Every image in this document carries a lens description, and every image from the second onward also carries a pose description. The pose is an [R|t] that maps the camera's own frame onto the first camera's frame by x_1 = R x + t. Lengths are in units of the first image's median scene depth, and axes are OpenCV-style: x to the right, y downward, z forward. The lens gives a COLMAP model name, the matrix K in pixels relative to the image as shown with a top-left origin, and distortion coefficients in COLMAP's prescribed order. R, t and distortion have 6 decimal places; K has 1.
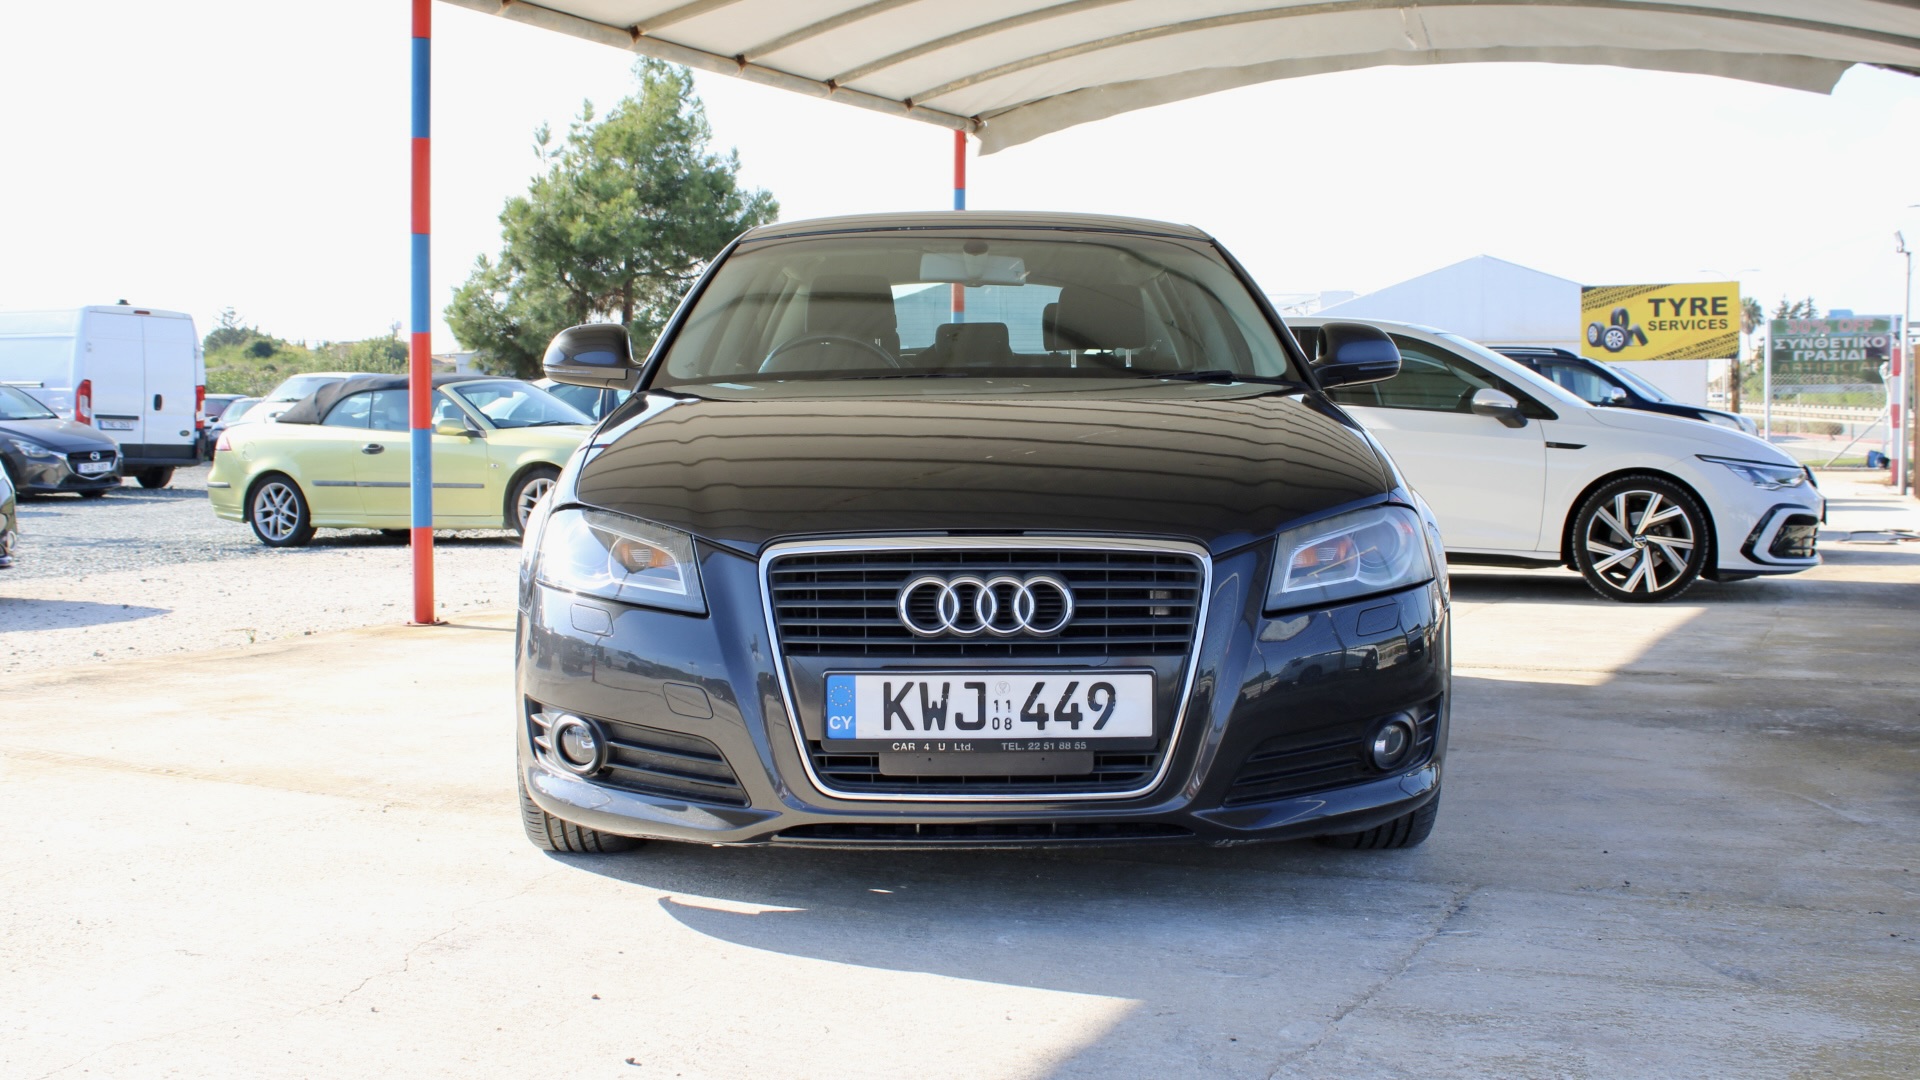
lens RADIAL K [[2120.4, 0, 959.6], [0, 2120.4, 536.3], [0, 0, 1]] dist [-0.090037, 0.000000]
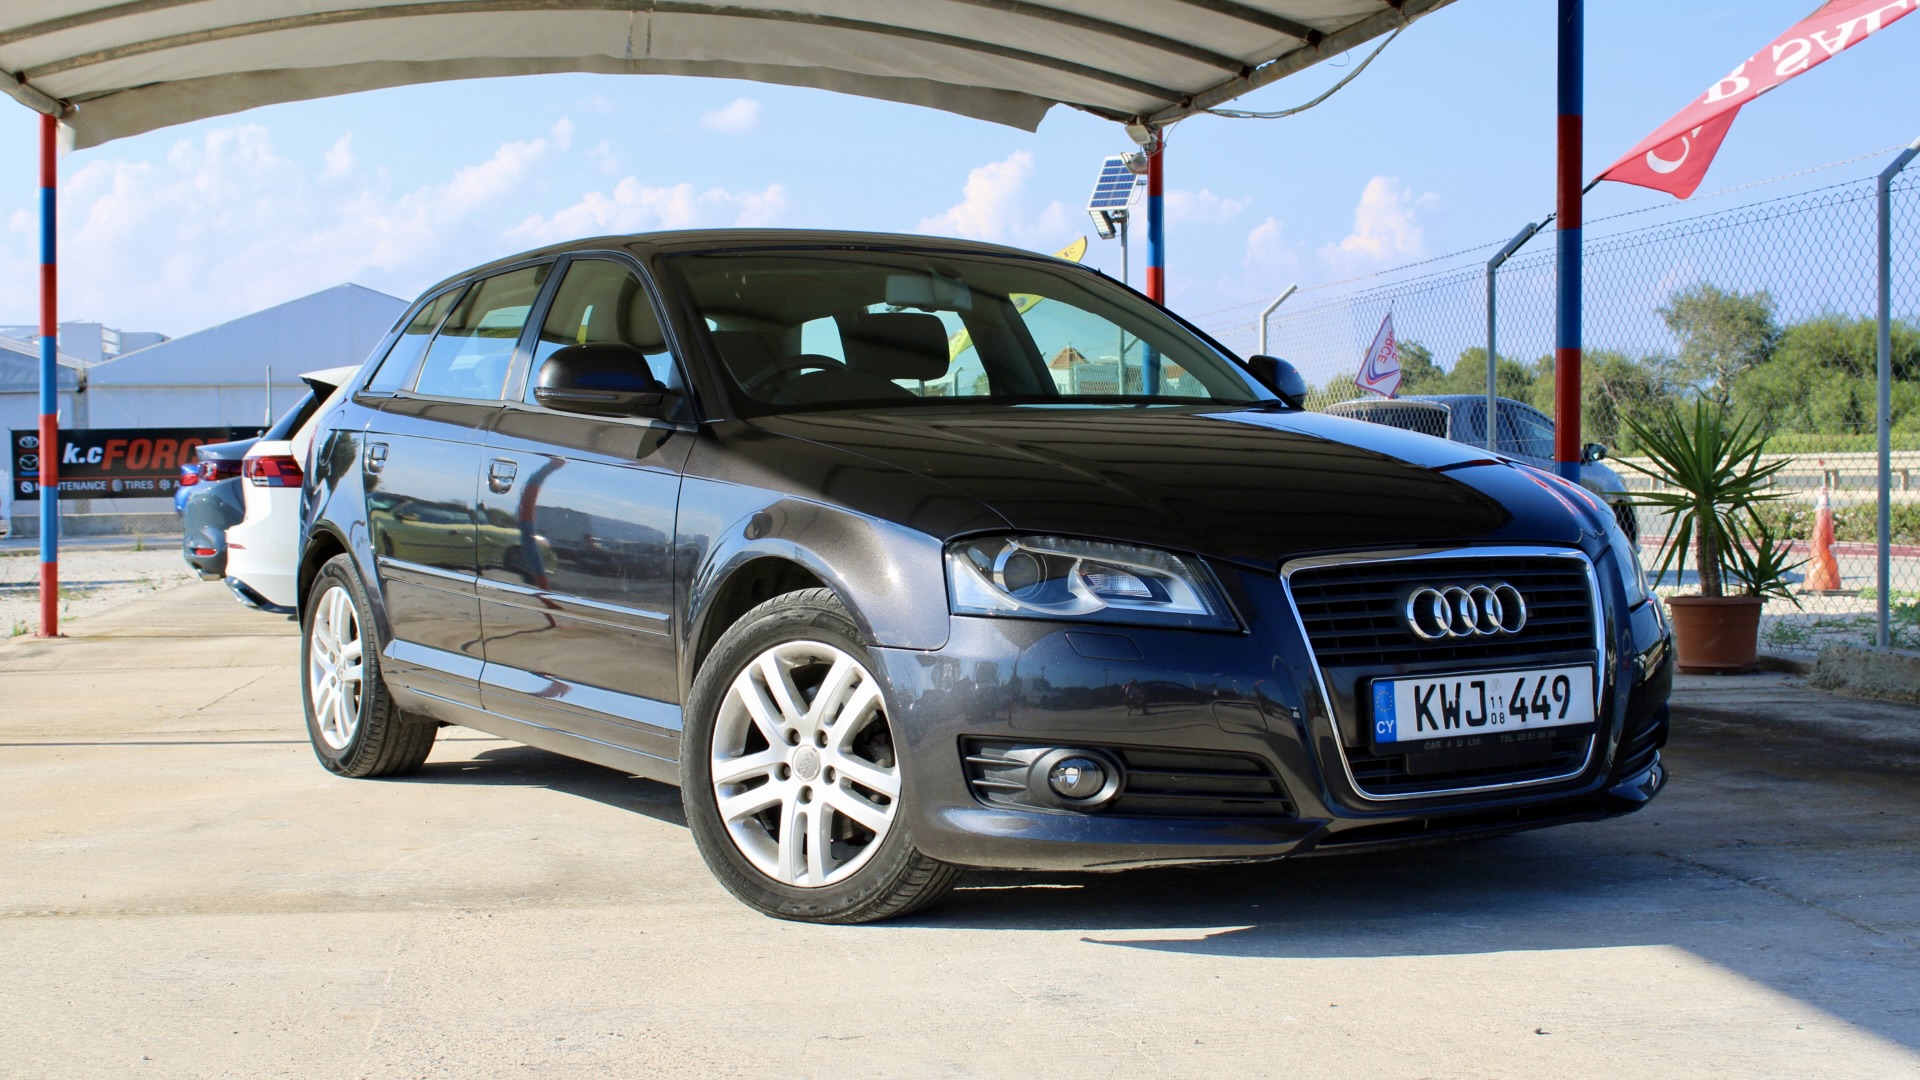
lens RADIAL K [[2627.8, 0, 964.1], [0, 2627.8, 537.5], [0, 0, 1]] dist [-0.025526, 0.000000]
pose [[0.832647, -0.022806, 0.553335, -0.895468], [0.044404, 0.998684, -0.025658, 0.017308], [-0.552022, 0.045934, 0.832564, 0.025879]]
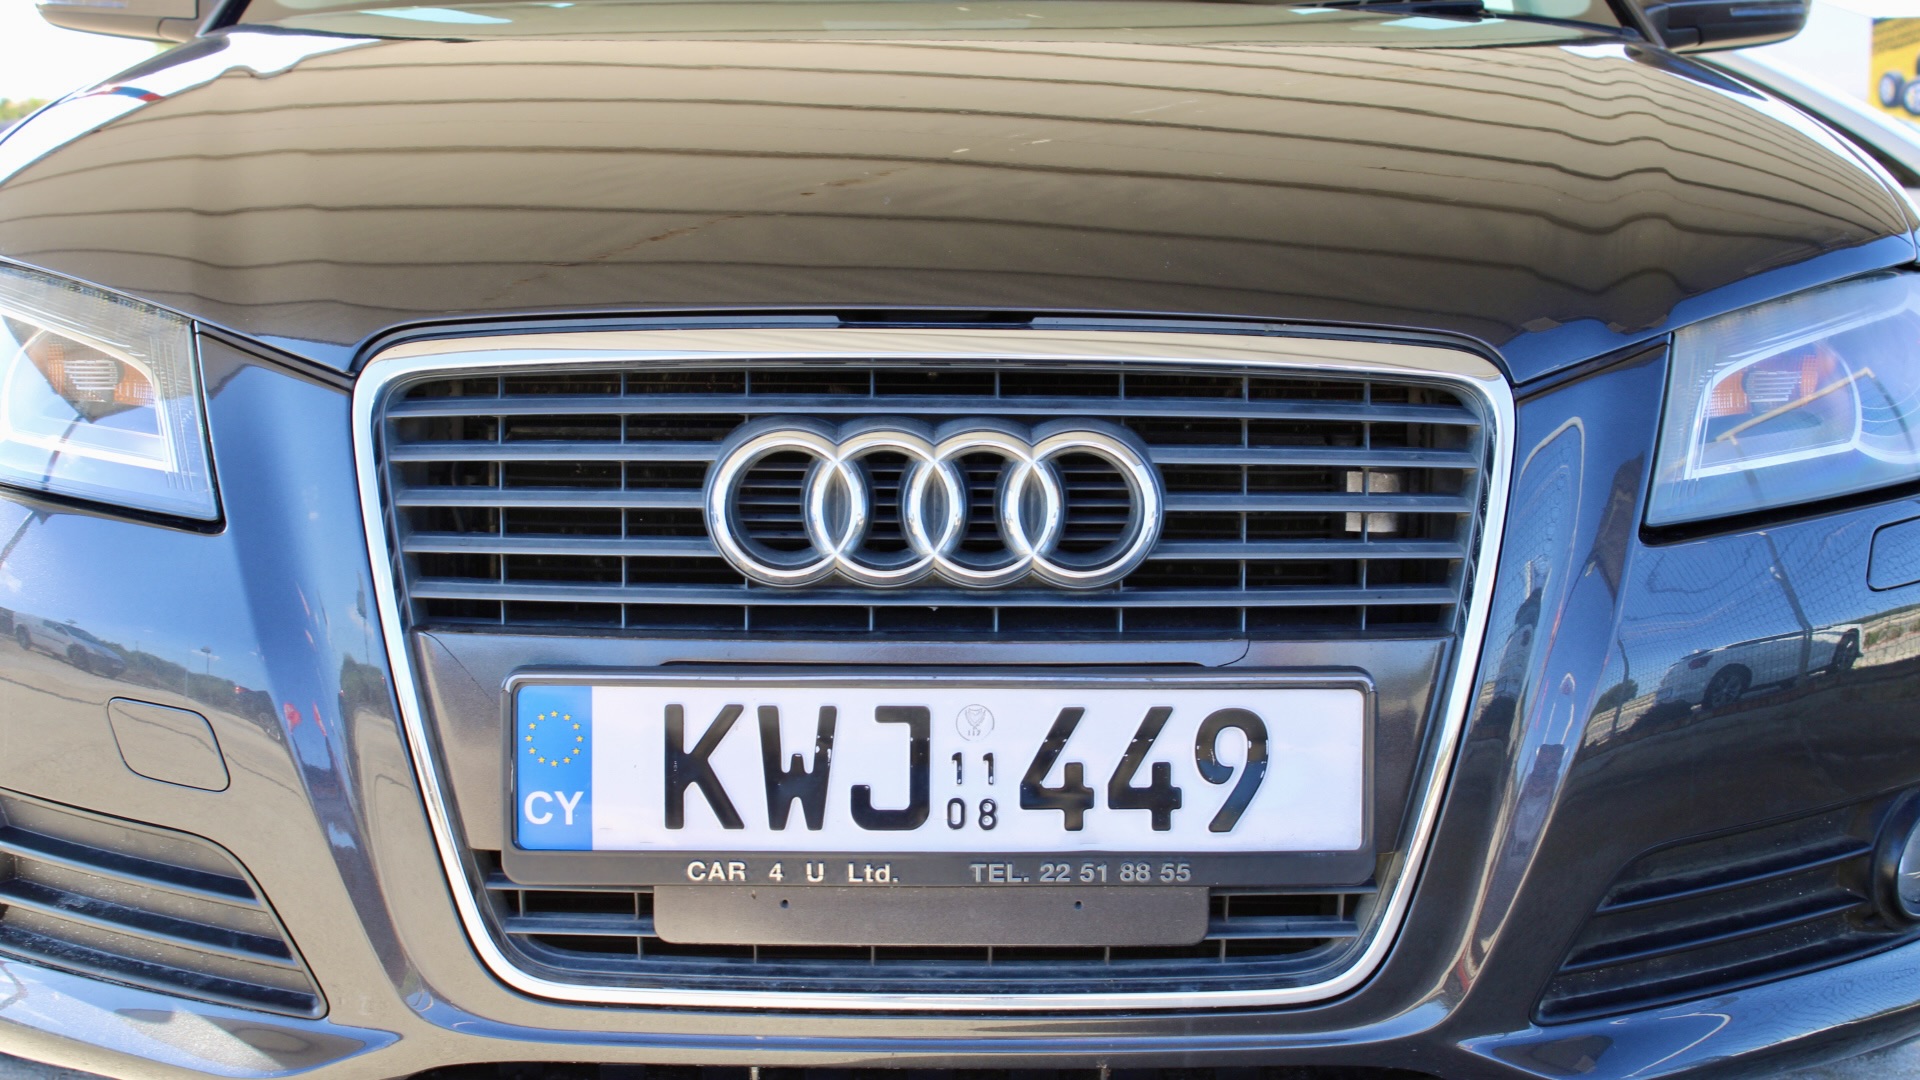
lens RADIAL K [[3109.0, 0, 967.7], [0, 3109.0, 533.5], [0, 0, 1]] dist [-0.013161, 0.000000]
pose [[0.999865, 0.008425, 0.014106, 0.010218], [-0.009066, 0.998899, 0.046023, 0.010932], [-0.013703, -0.046145, 0.998841, 0.413622]]
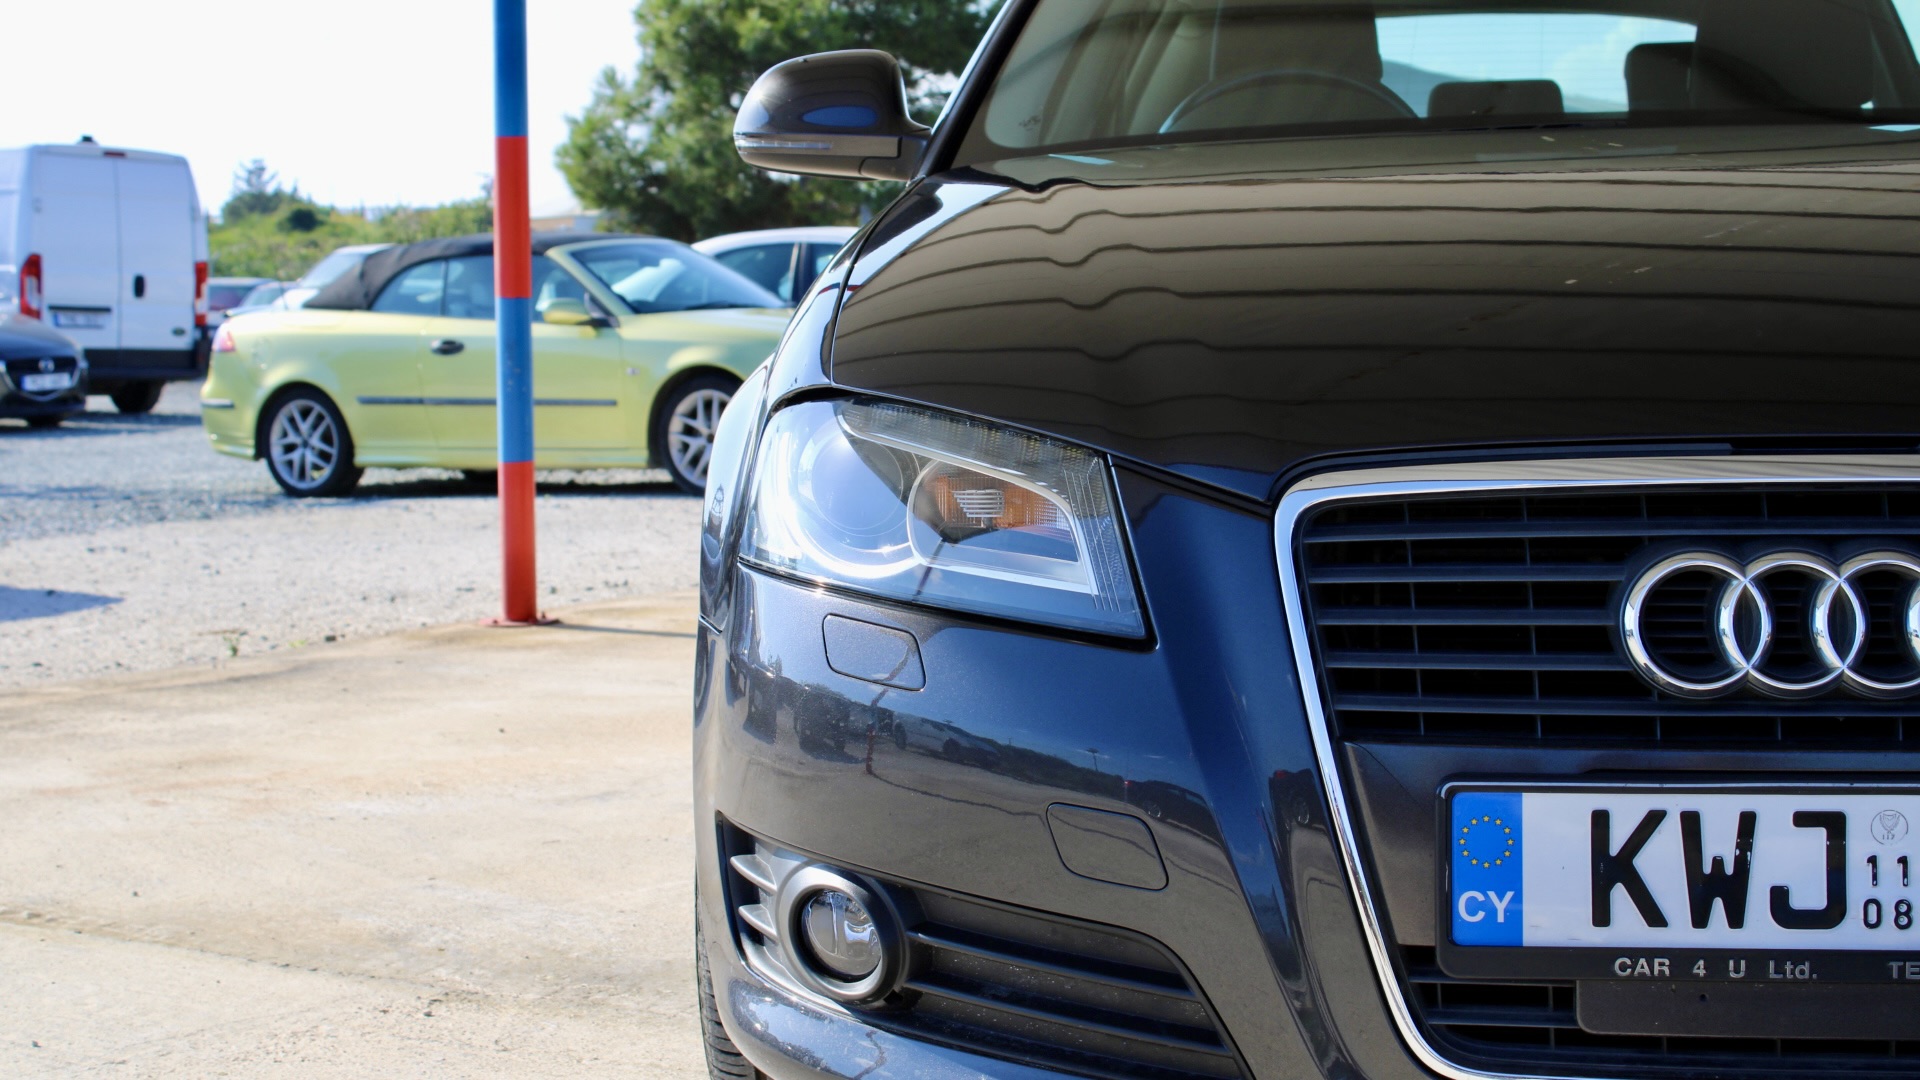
lens RADIAL K [[3109.0, 0, 963.1], [0, 3109.0, 536.8], [0, 0, 1]] dist [-0.013161, 0.000000]
pose [[0.993900, -0.001467, -0.110279, -0.085221], [0.003449, 0.999836, 0.017782, 0.004730], [0.110235, -0.018054, 0.993742, 0.368466]]
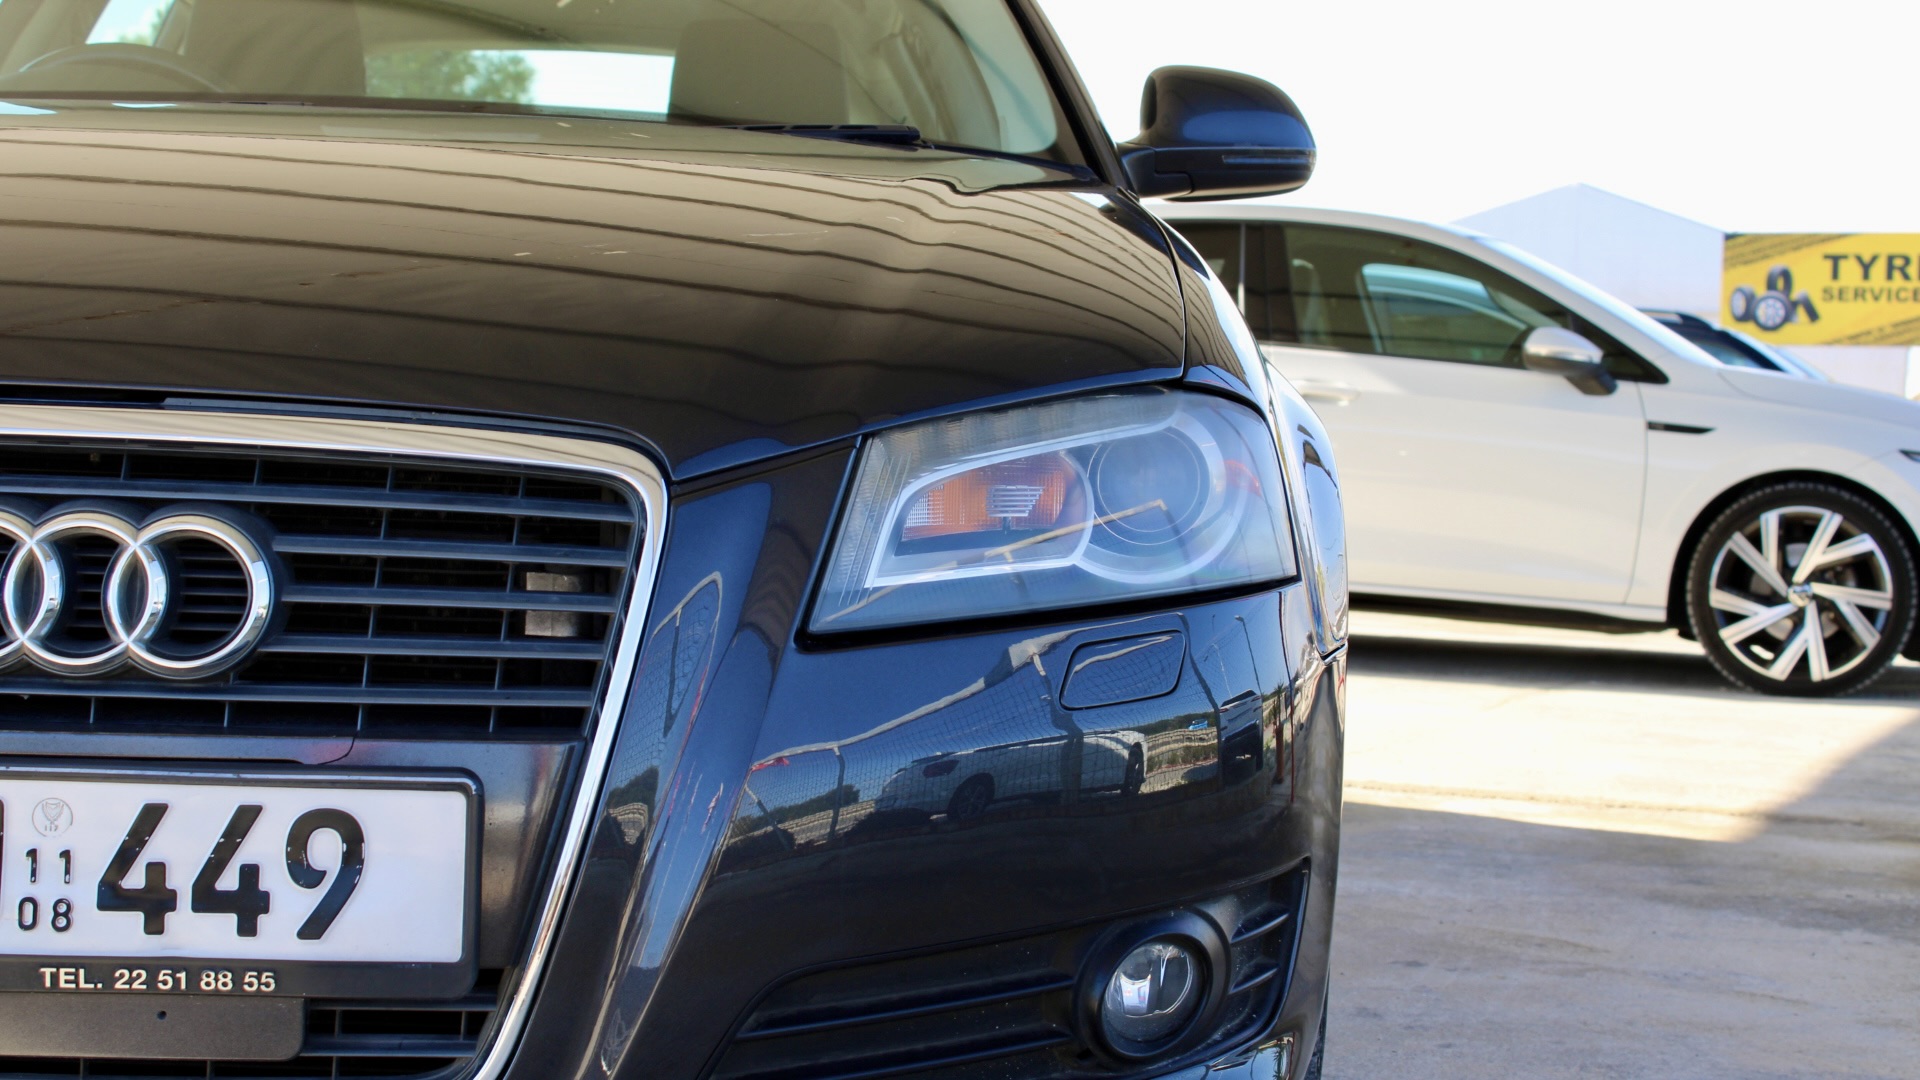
lens RADIAL K [[3100.6, 0, 943.4], [0, 3100.6, 533.1], [0, 0, 1]] dist [-0.003752, 0.000000]
pose [[0.998432, 0.035347, 0.043413, 0.139763], [-0.034670, 0.999267, -0.016234, 0.024993], [-0.043955, 0.014703, 0.998925, 0.435999]]
